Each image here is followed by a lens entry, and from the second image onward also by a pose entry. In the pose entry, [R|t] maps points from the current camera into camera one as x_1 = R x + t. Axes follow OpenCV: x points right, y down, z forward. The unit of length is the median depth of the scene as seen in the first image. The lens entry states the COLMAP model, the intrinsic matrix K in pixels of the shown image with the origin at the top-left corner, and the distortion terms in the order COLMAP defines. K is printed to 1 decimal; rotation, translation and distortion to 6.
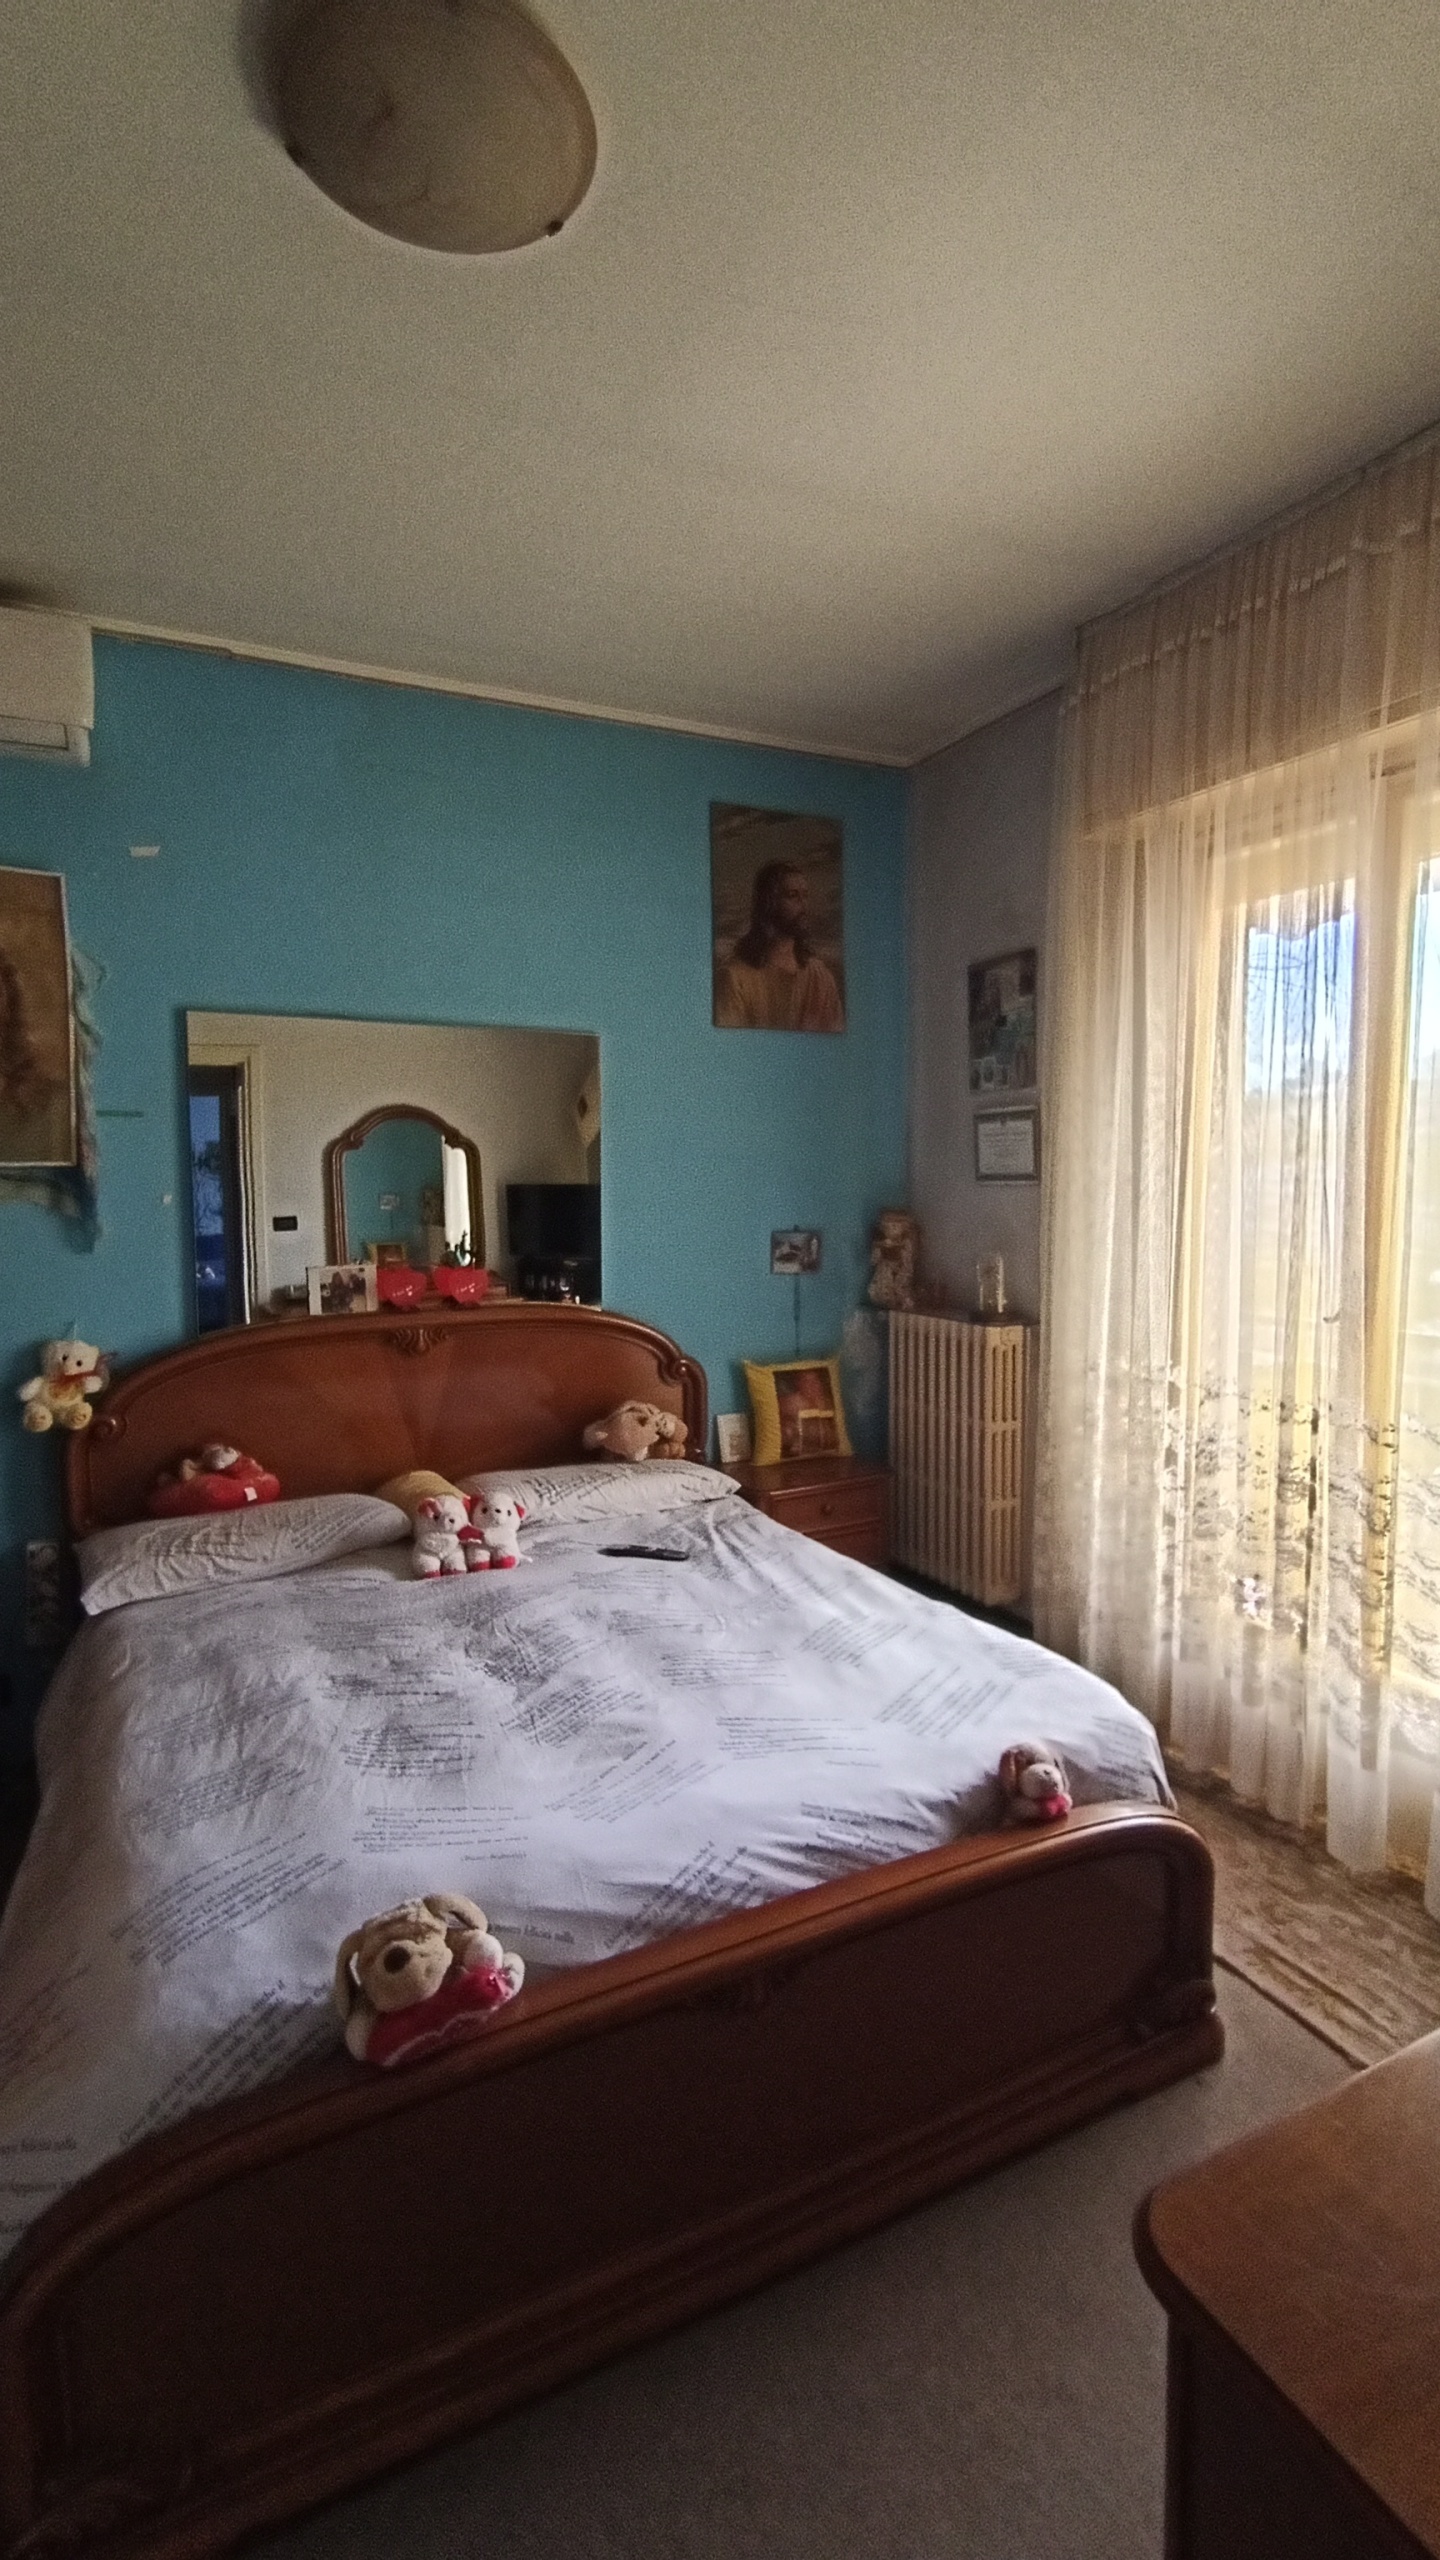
lens RADIAL K [[1161.7, 0, 733.4], [0, 1161.7, 1279.8], [0, 0, 1]] dist [-0.005760, 0.002813]
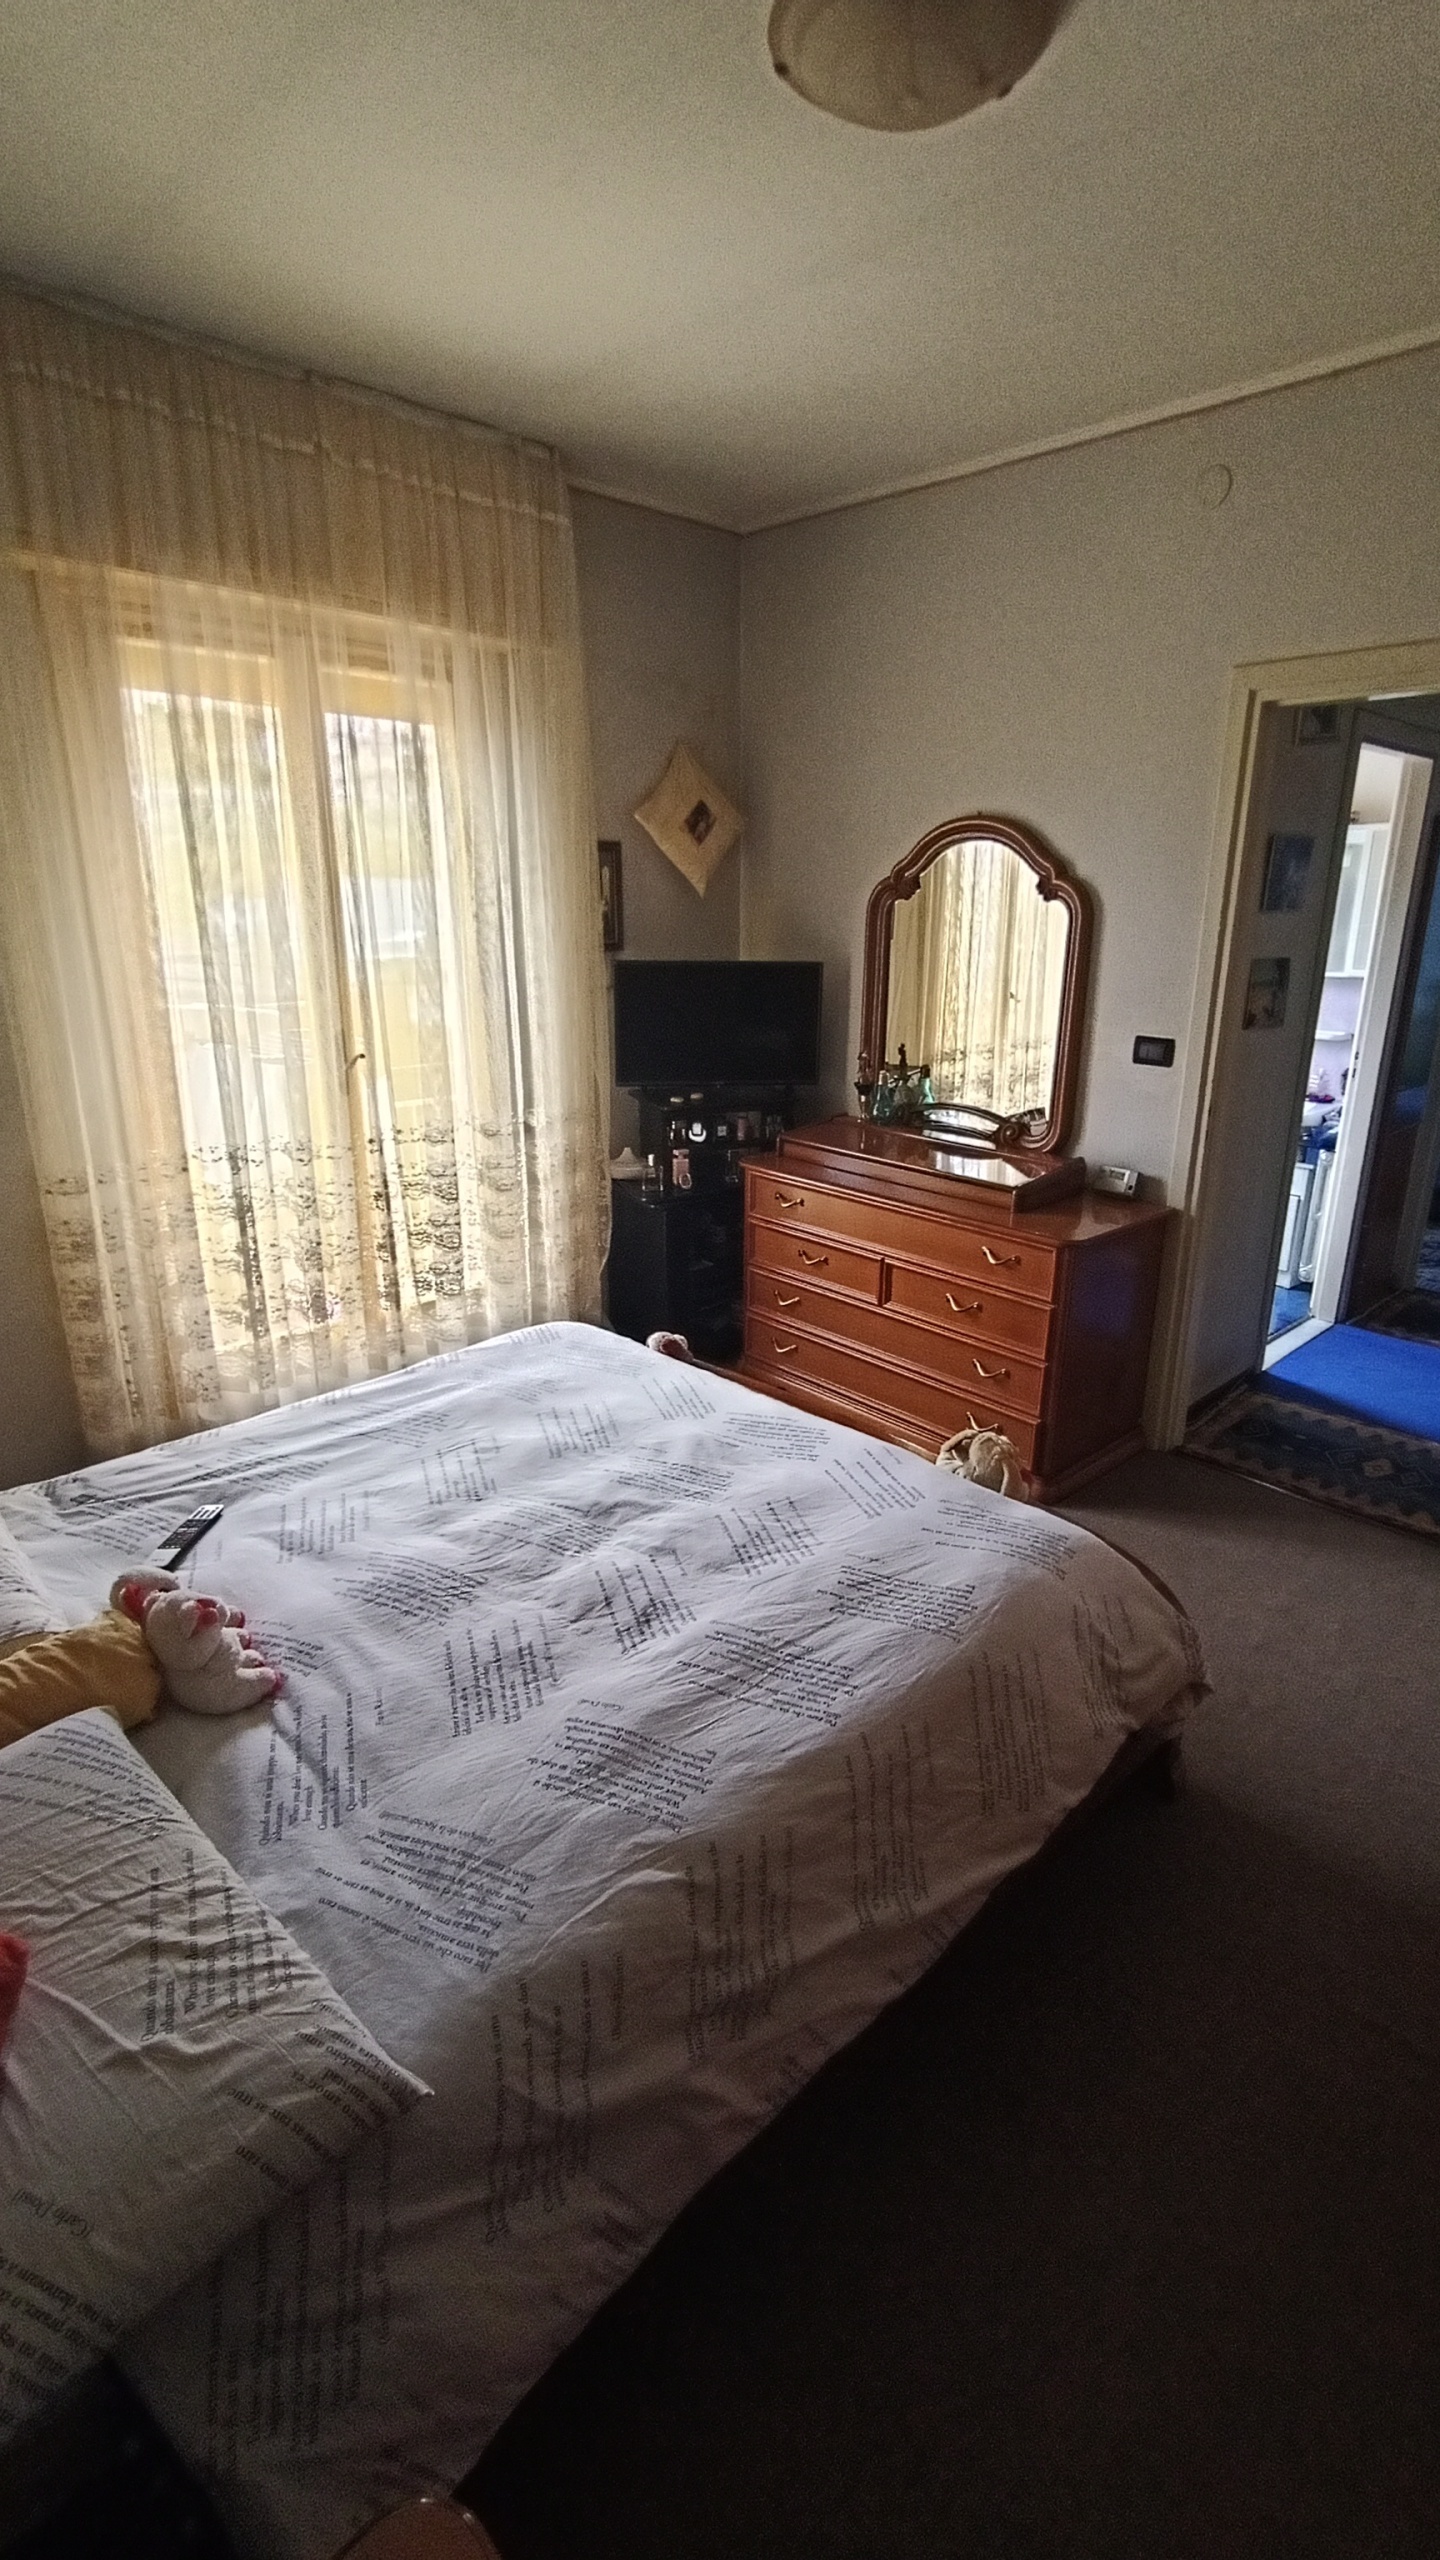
lens RADIAL K [[1161.7, 0, 733.4], [0, 1161.7, 1279.8], [0, 0, 1]] dist [-0.005760, 0.002813]
pose [[-0.284216, -0.289264, 0.914083, -1.004385], [0.092386, 0.940702, 0.326413, -0.153736], [-0.954299, 0.177220, -0.240639, 1.048761]]
